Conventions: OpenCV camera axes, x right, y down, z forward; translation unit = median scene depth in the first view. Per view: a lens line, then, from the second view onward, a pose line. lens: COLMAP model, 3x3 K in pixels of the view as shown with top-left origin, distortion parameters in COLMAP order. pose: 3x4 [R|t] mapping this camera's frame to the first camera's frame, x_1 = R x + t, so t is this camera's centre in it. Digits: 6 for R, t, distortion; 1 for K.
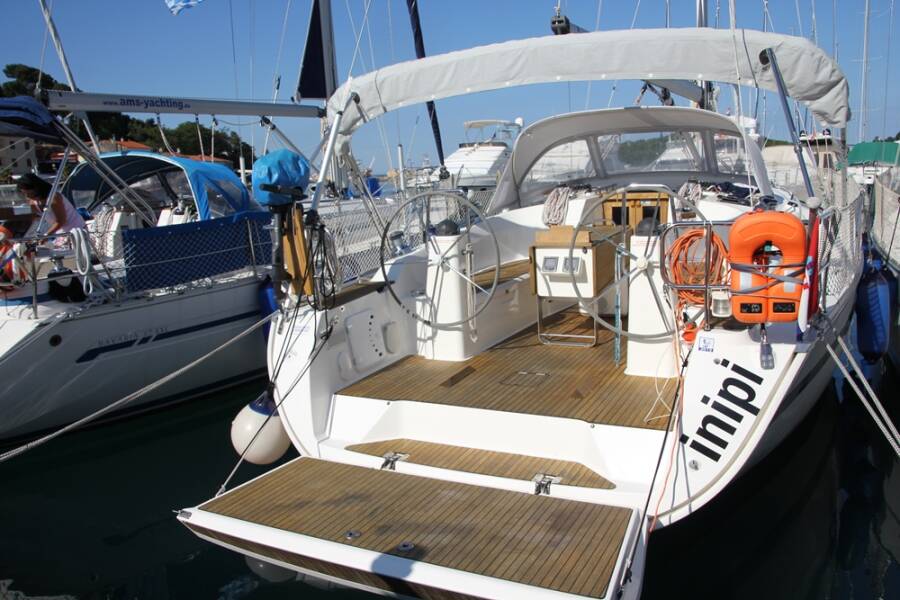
lens RADIAL K [[757.5, 0, 448.8], [0, 757.5, 316.9], [0, 0, 1]] dist [-0.173551, 0.155848]
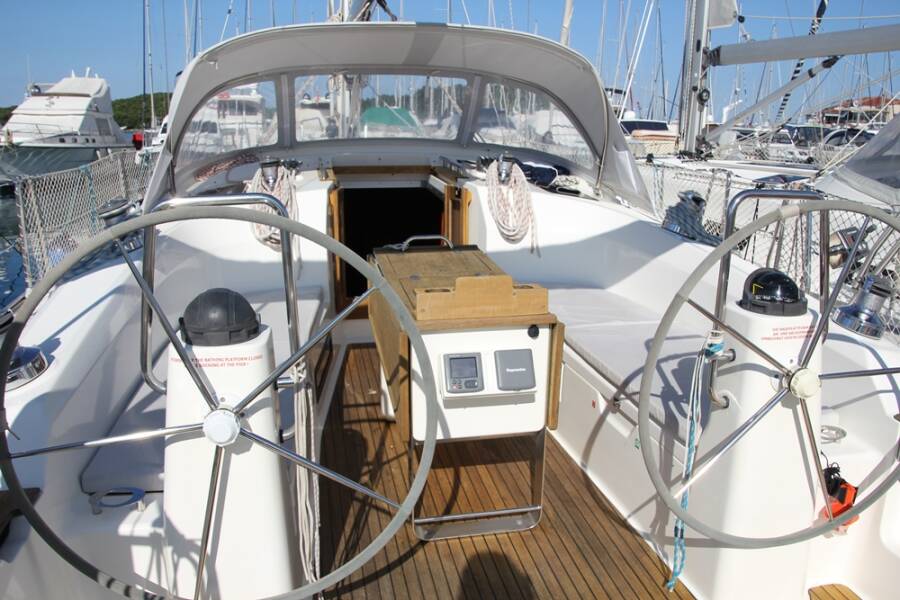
lens RADIAL K [[757.5, 0, 448.8], [0, 757.5, 316.9], [0, 0, 1]] dist [-0.173551, 0.155848]
pose [[0.781801, -0.111644, 0.613451, -0.120572], [0.080866, 0.993685, 0.077786, -0.132626], [-0.618261, -0.011205, 0.785893, 0.682105]]
